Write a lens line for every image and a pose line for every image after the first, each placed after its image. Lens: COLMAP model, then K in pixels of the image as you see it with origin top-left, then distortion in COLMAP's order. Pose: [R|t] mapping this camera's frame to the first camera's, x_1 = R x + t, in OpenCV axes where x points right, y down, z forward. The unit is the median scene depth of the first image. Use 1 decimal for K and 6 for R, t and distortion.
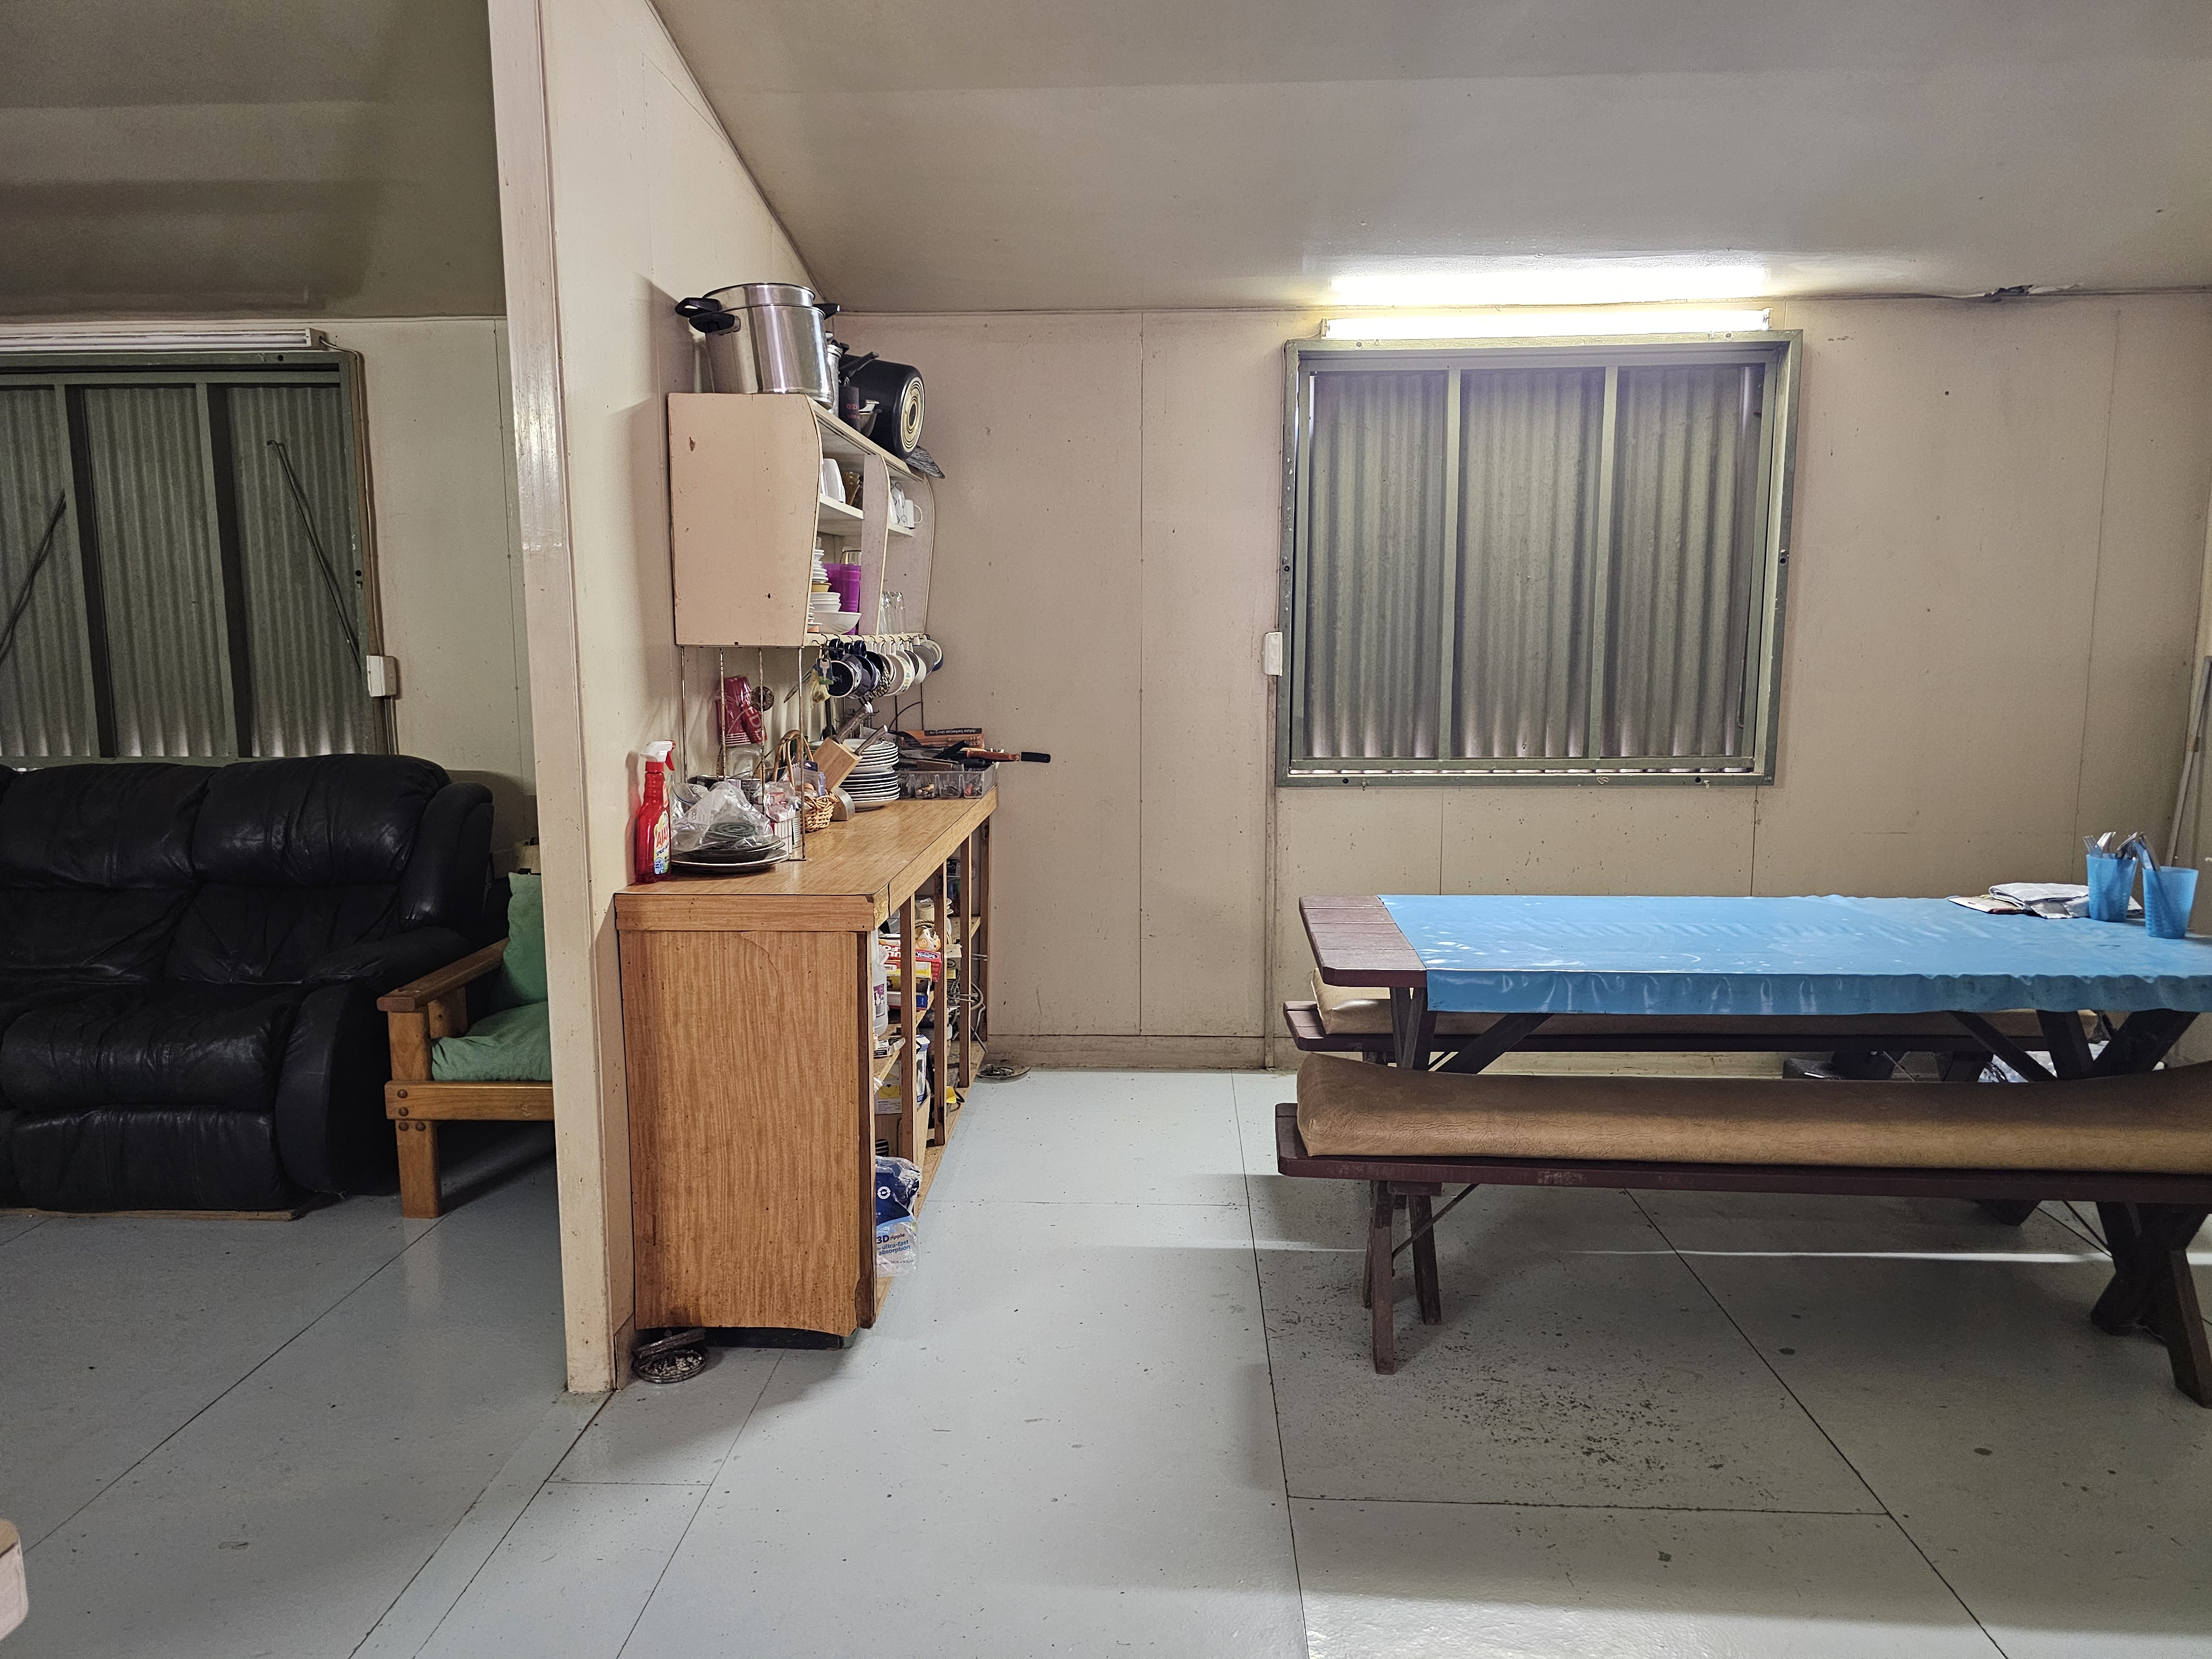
lens RADIAL K [[1490.9, 0, 1113.0], [0, 1490.9, 829.8], [0, 0, 1]] dist [0.052491, -0.047365]
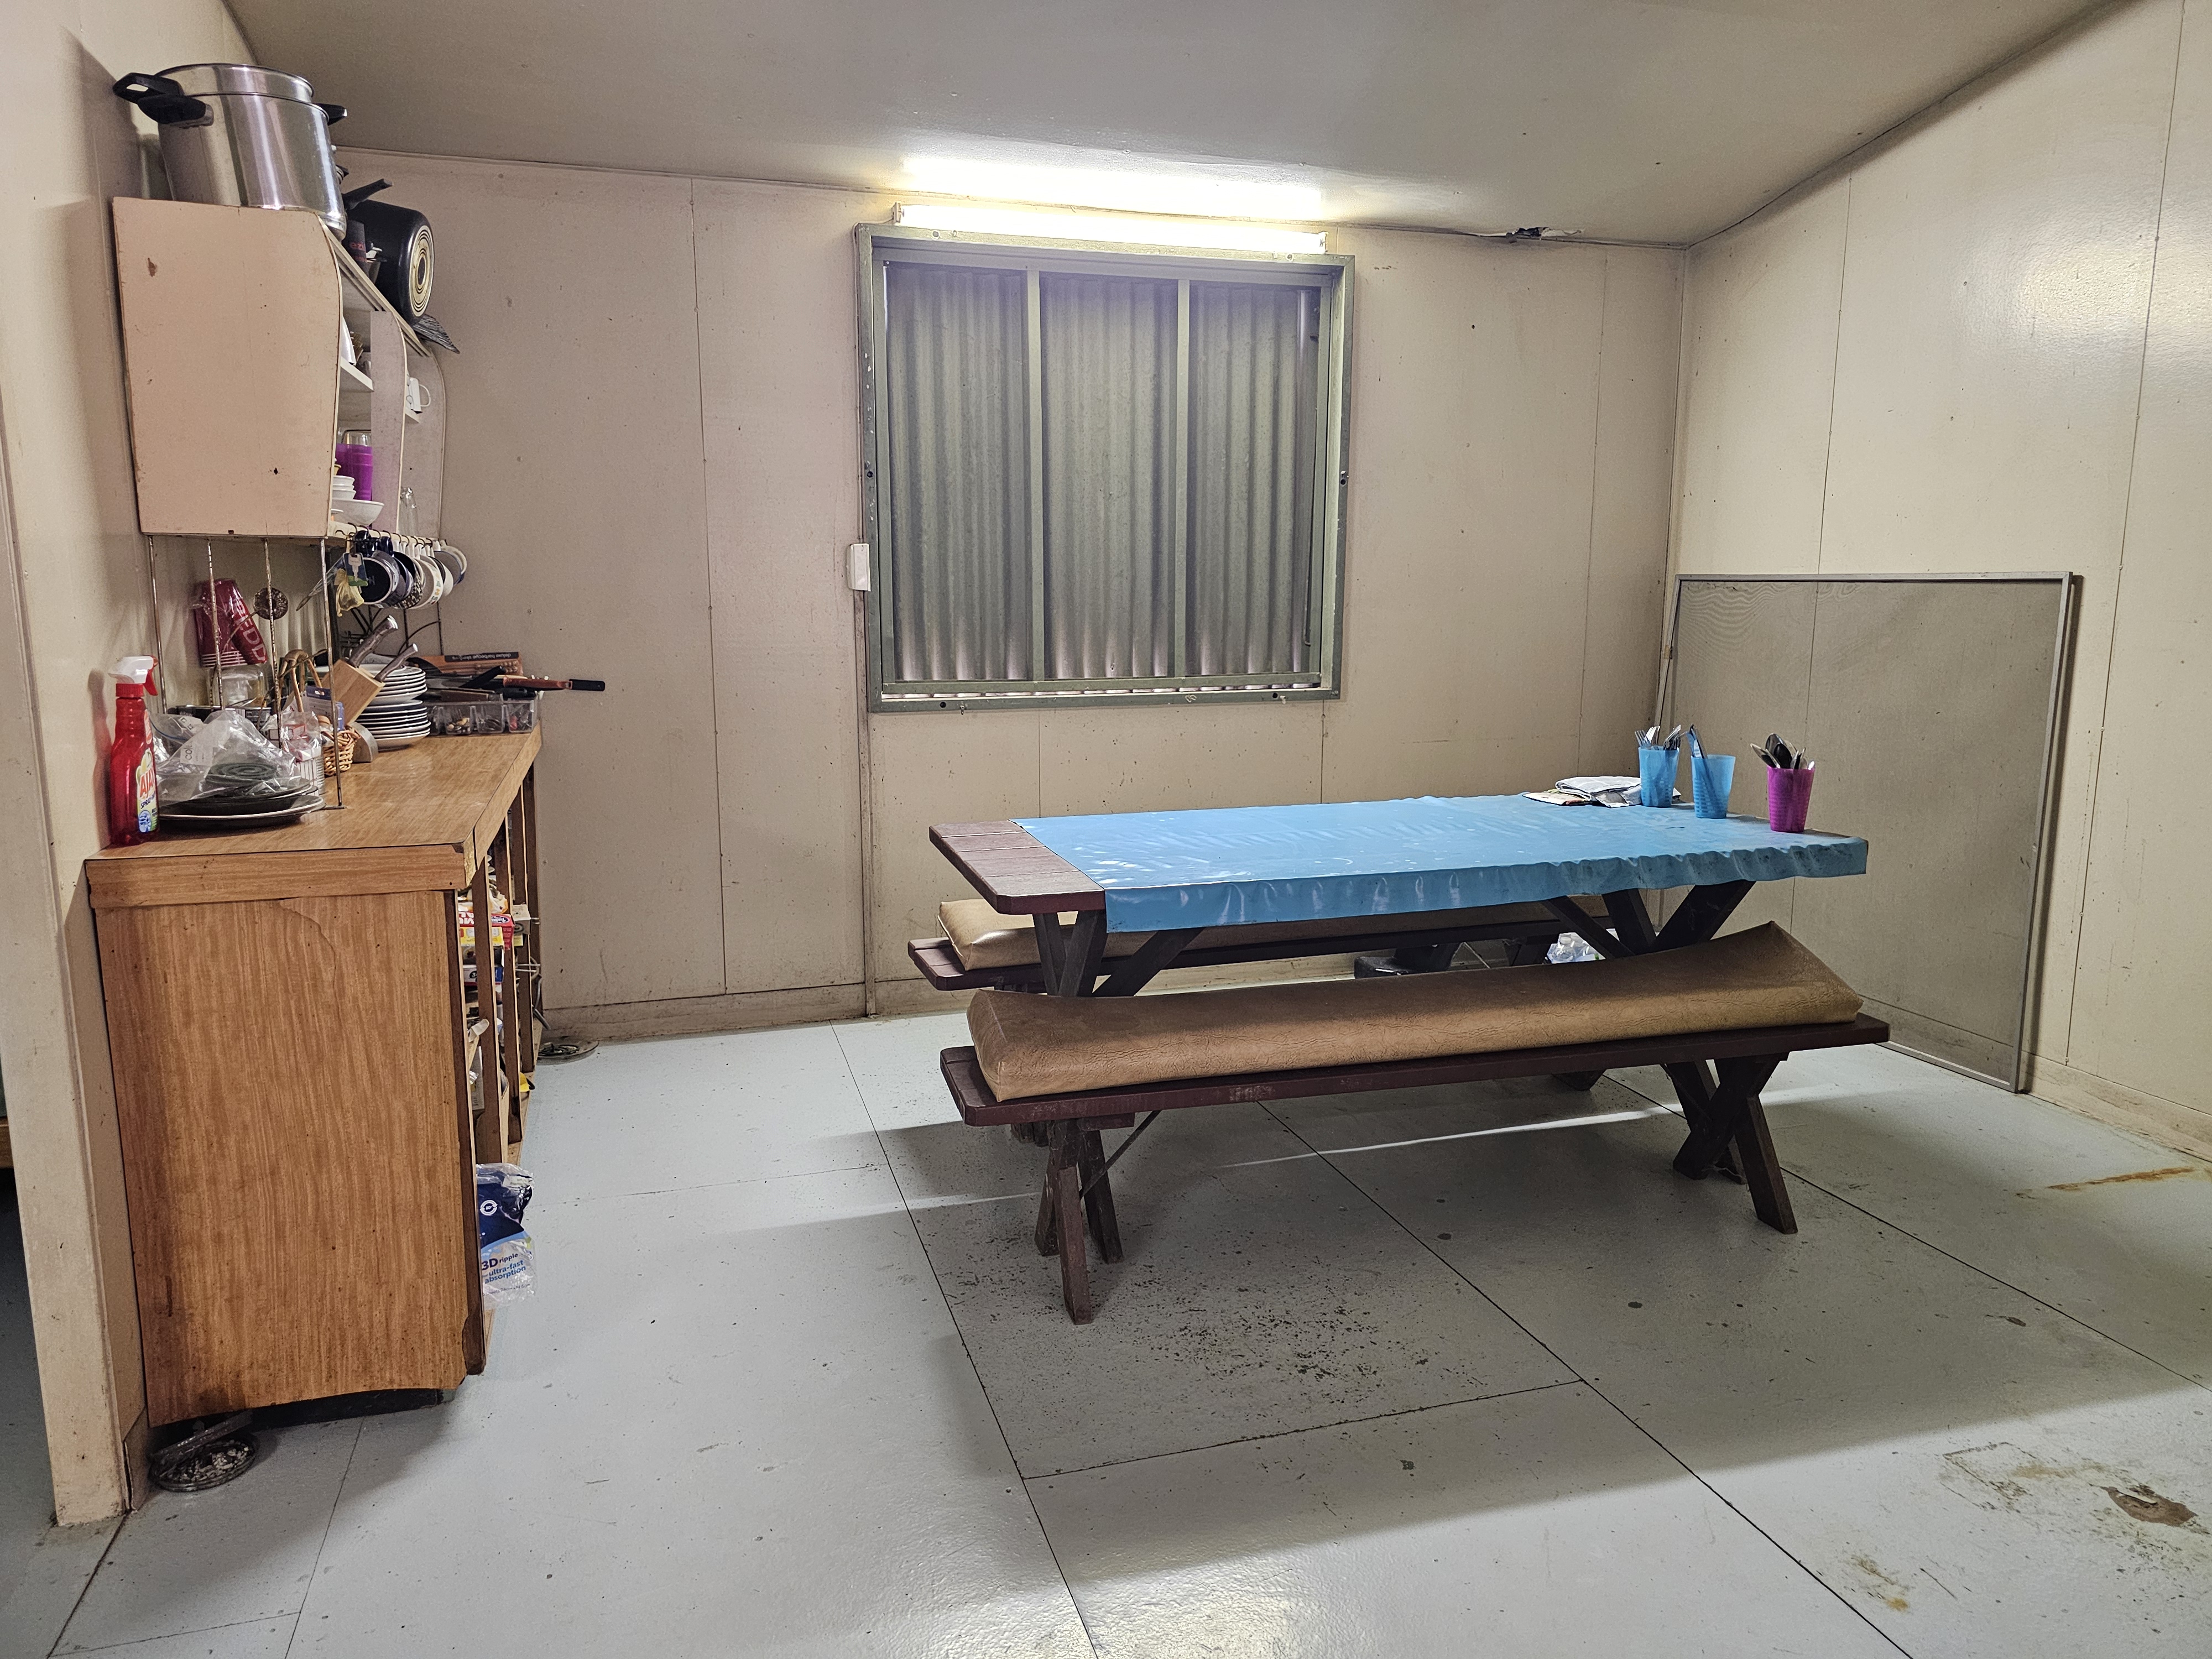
lens RADIAL K [[1490.9, 0, 1102.9], [0, 1490.9, 814.5], [0, 0, 1]] dist [0.052491, -0.047365]
pose [[0.942480, -0.049508, 0.330576, -0.088686], [0.040991, 0.998625, 0.032691, 0.014076], [-0.331740, -0.017260, 0.943213, 0.107343]]
